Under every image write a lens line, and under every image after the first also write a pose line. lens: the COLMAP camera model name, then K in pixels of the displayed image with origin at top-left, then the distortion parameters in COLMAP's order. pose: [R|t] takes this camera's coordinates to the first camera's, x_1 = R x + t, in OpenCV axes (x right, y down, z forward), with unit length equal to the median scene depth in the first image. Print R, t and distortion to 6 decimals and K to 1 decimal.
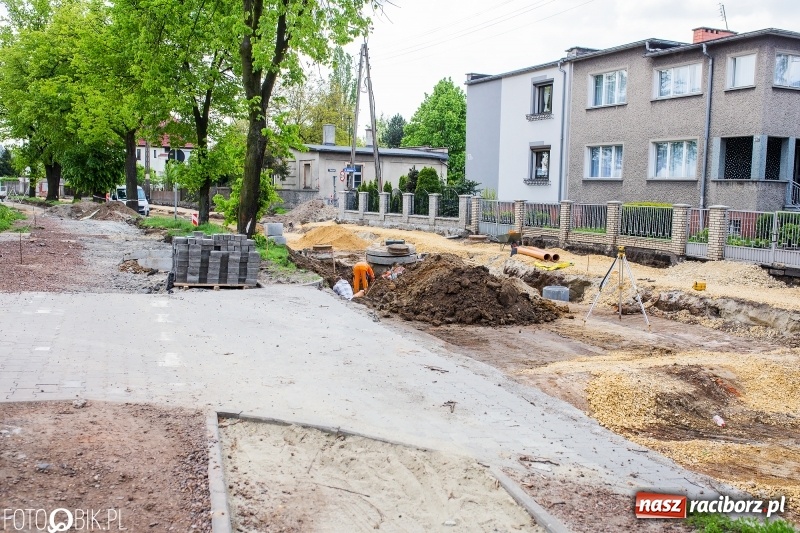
lens RADIAL K [[773.2, 0, 398.3], [0, 773.2, 266.0], [0, 0, 1]] dist [-0.020168, 0.000000]
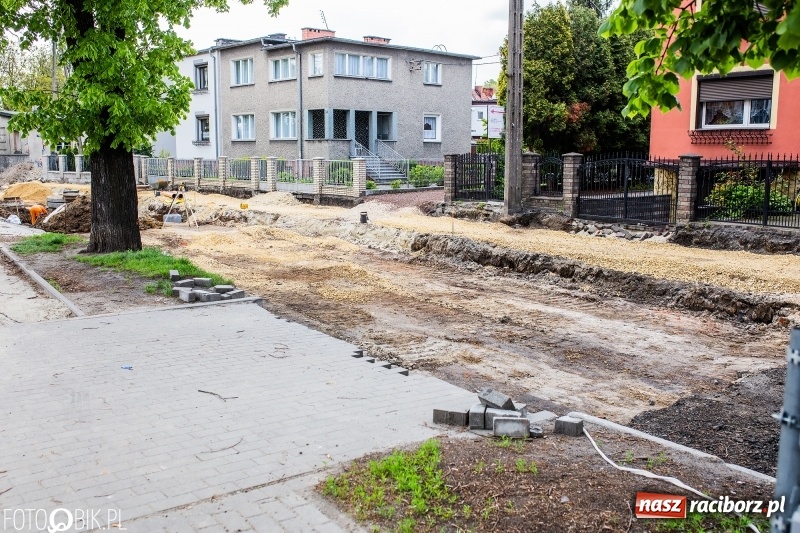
lens RADIAL K [[773.2, 0, 402.1], [0, 773.2, 267.9], [0, 0, 1]] dist [-0.020168, 0.000000]
pose [[0.951126, -0.070908, 0.300551, 0.118697], [0.053944, 0.996466, 0.064381, 0.041033], [-0.304054, -0.045021, 0.951590, -0.407577]]
